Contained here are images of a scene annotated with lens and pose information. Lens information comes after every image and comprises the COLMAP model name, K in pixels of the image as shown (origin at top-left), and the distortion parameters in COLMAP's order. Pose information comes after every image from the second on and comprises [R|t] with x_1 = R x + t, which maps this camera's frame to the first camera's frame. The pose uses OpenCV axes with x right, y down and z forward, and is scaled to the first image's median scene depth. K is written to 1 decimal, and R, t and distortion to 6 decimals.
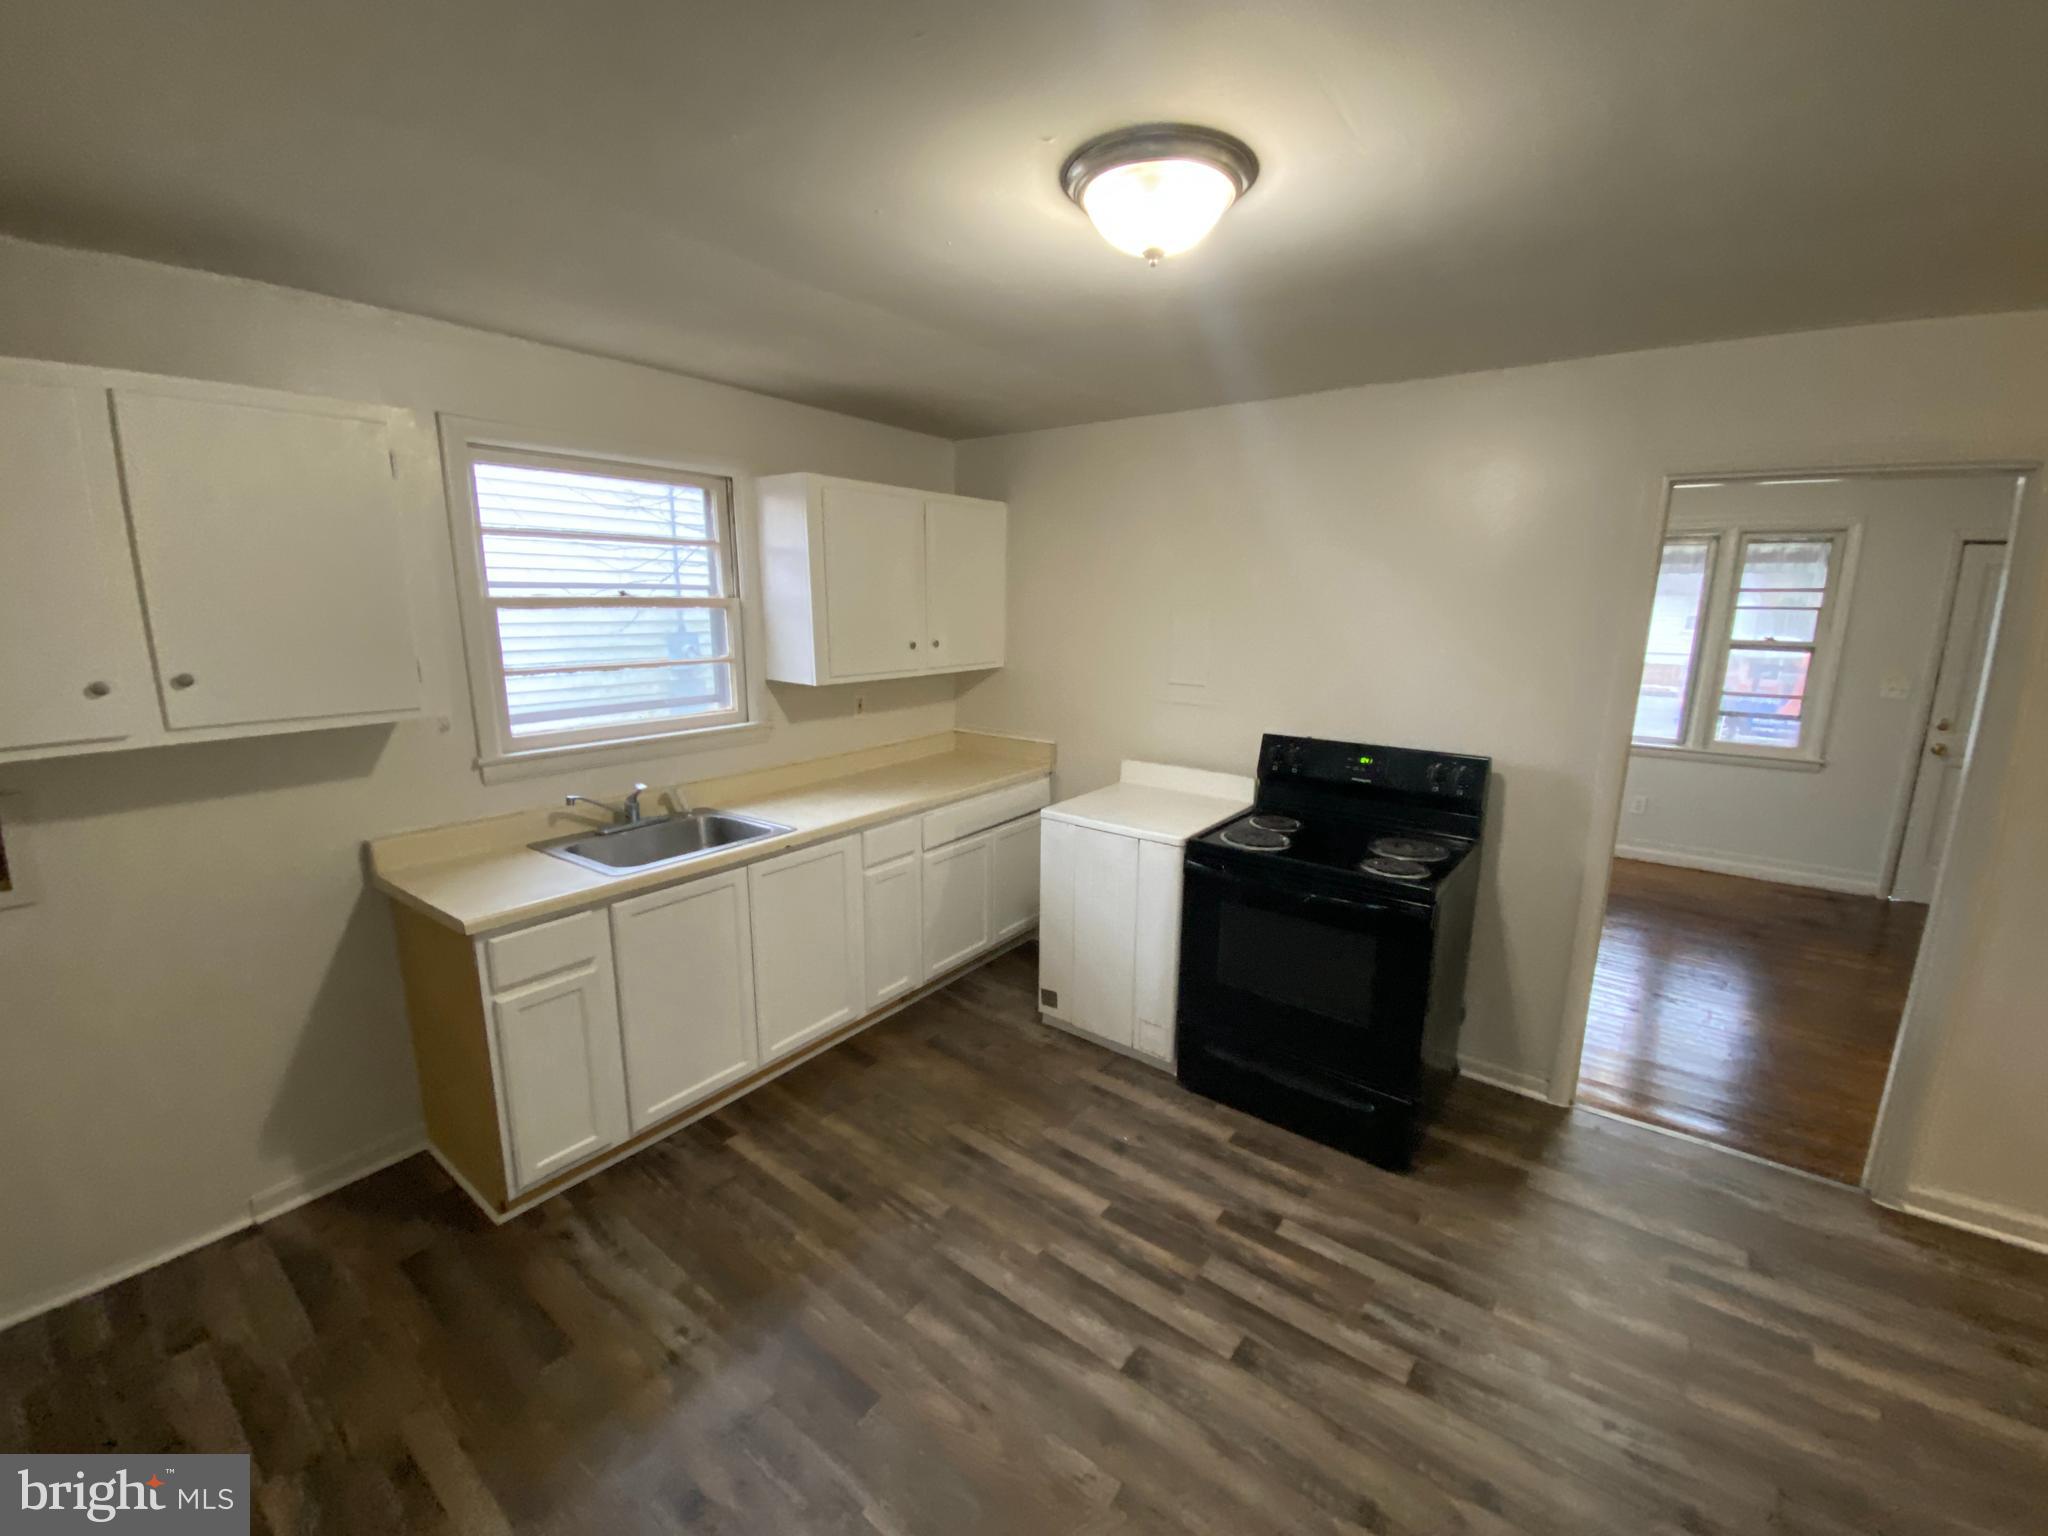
lens RADIAL K [[847.4, 0, 1024.0], [0, 847.4, 768.0], [0, 0, 1]] dist [-0.002173, -0.000801]
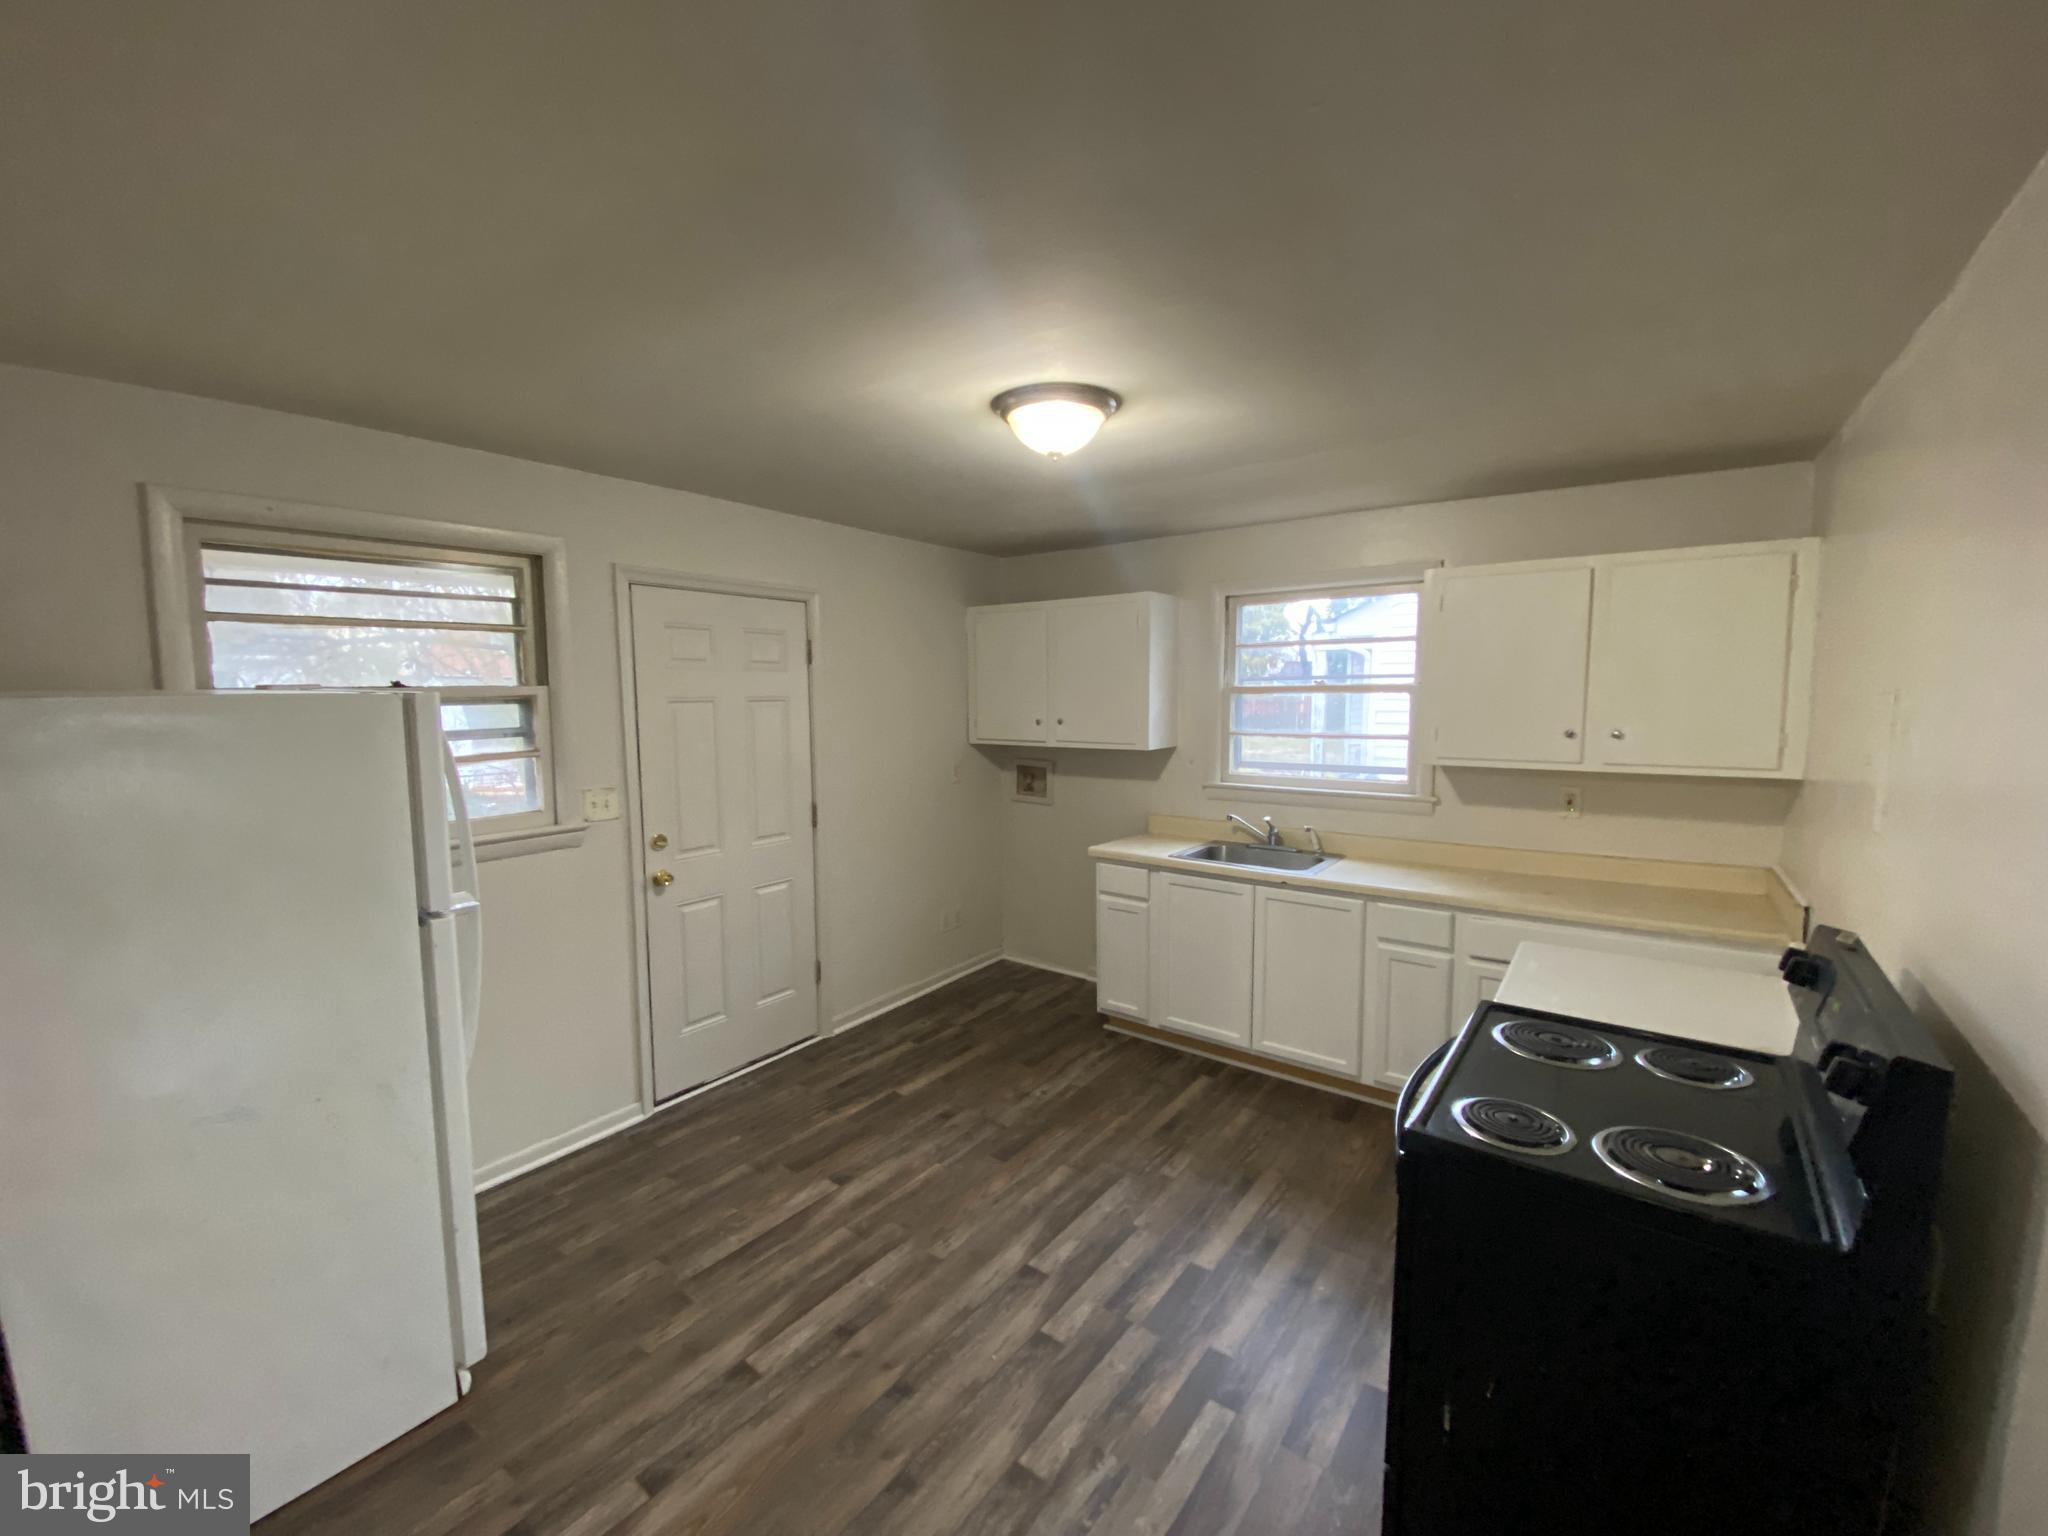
lens RADIAL K [[847.1, 0, 1024.0], [0, 847.1, 768.0], [0, 0, 1]] dist [-0.000271, -0.000431]
pose [[0.012450, 0.088866, -0.995966, 1.078697], [-0.202120, 0.975706, 0.084532, -0.112516], [0.979282, 0.200252, 0.030109, 0.647740]]
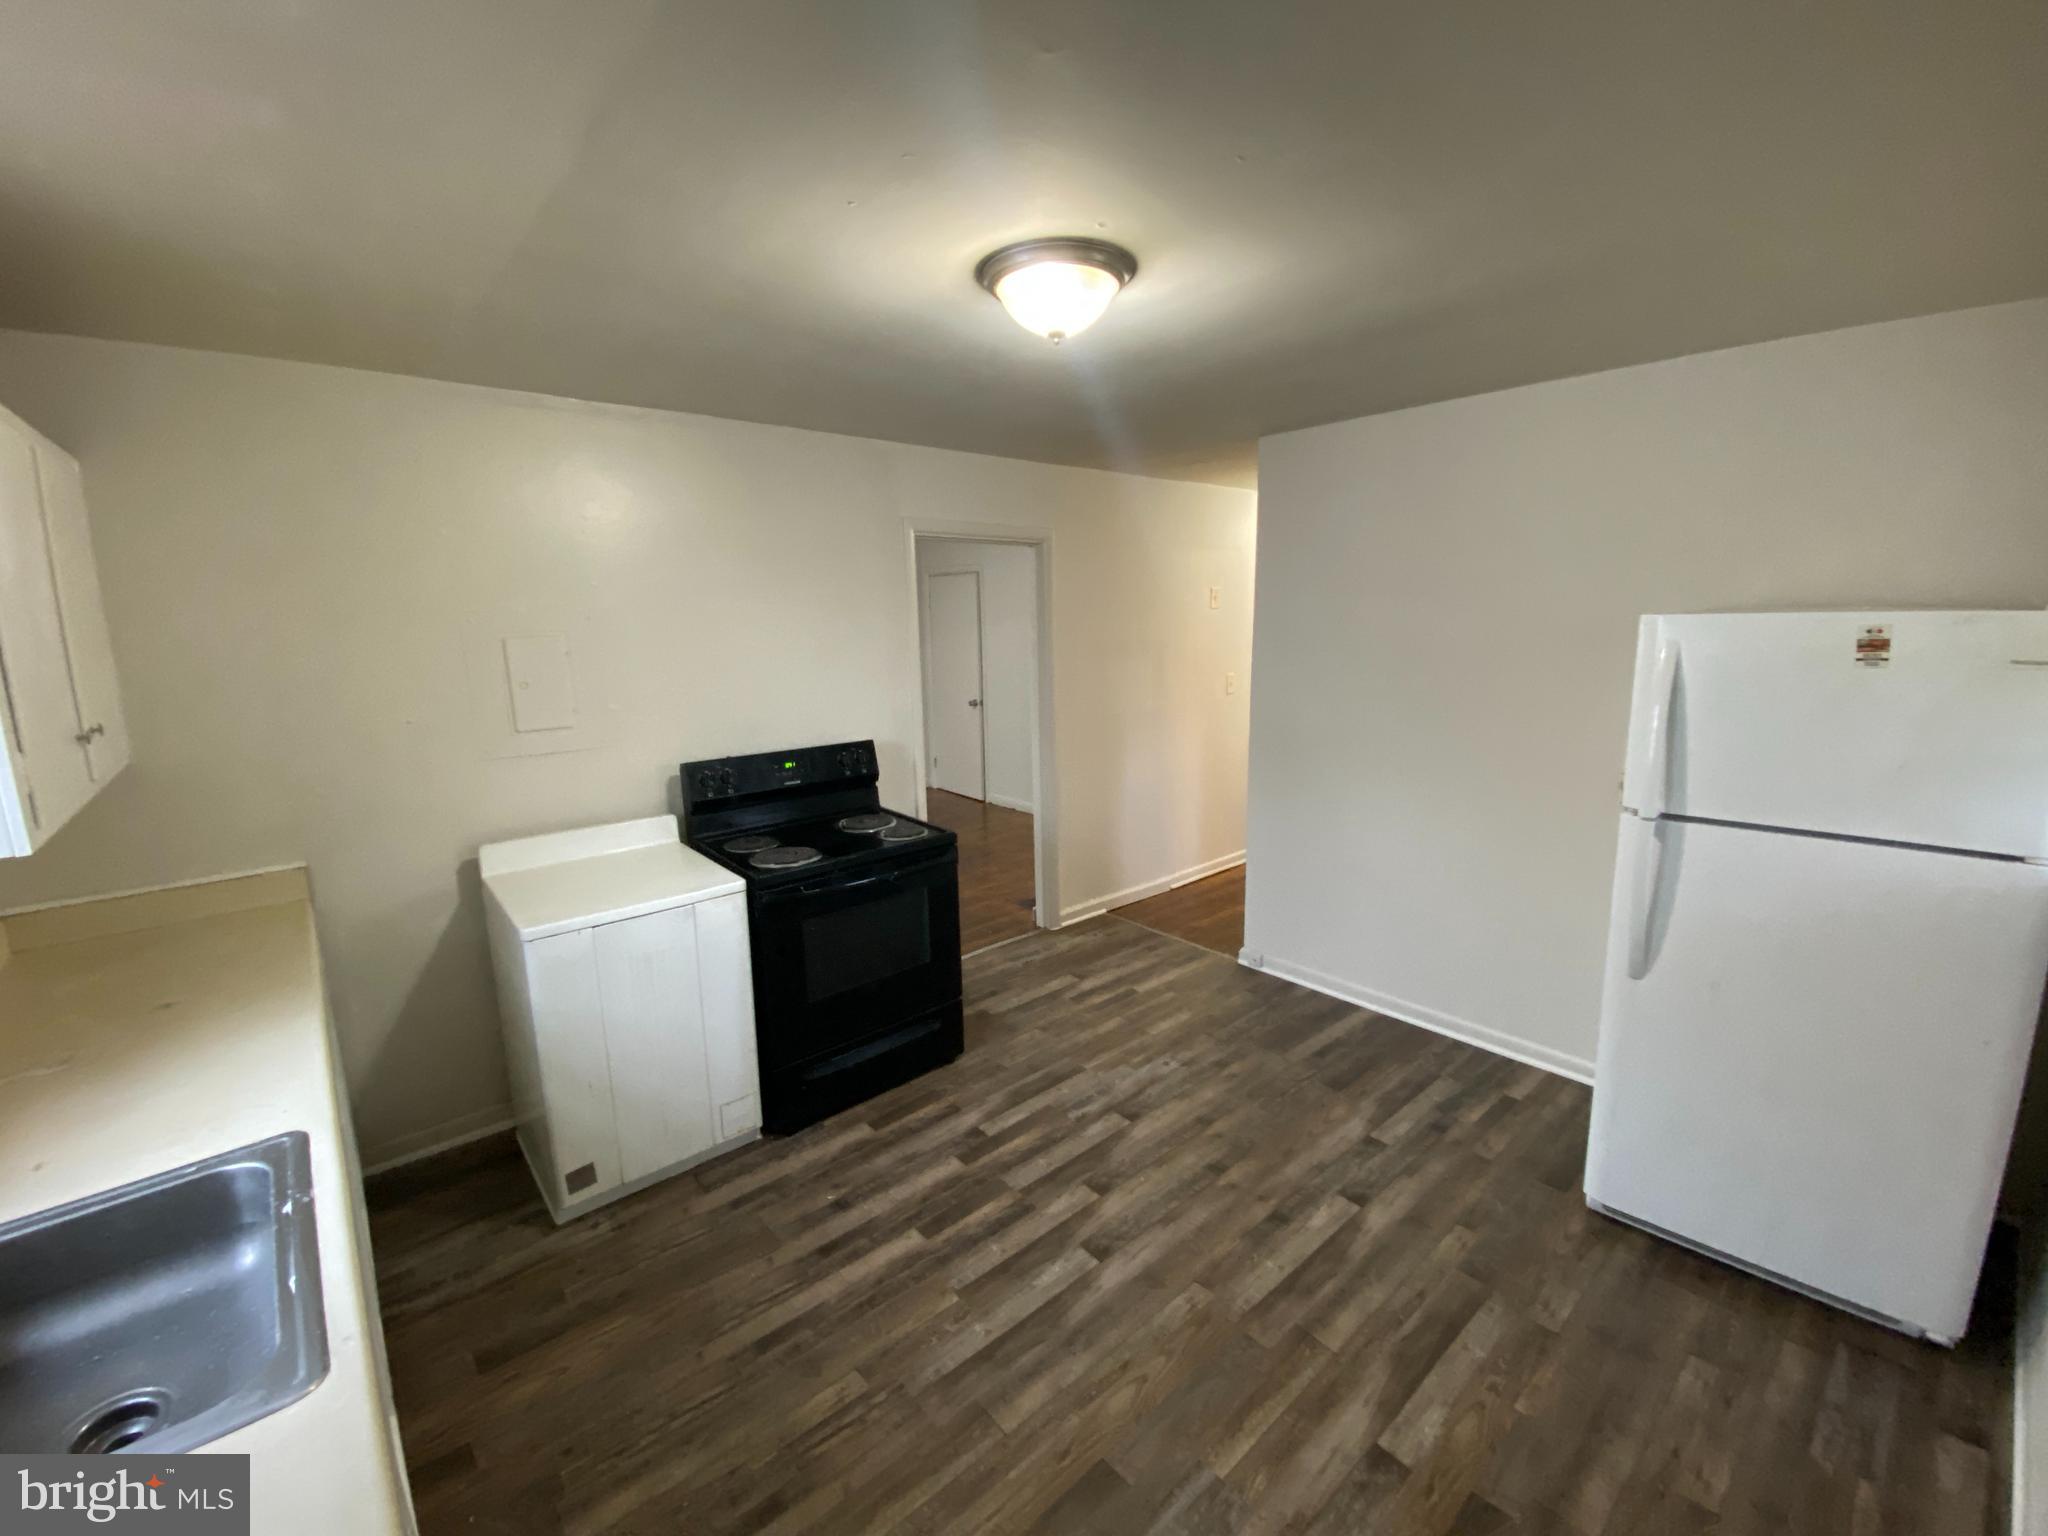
lens RADIAL K [[847.1, 0, 1024.0], [0, 847.1, 768.0], [0, 0, 1]] dist [-0.000271, -0.000431]
pose [[0.205263, -0.206643, 0.956643, -0.727244], [0.229827, 0.960301, 0.158120, -0.134783], [-0.951340, 0.187406, 0.244606, 0.547953]]
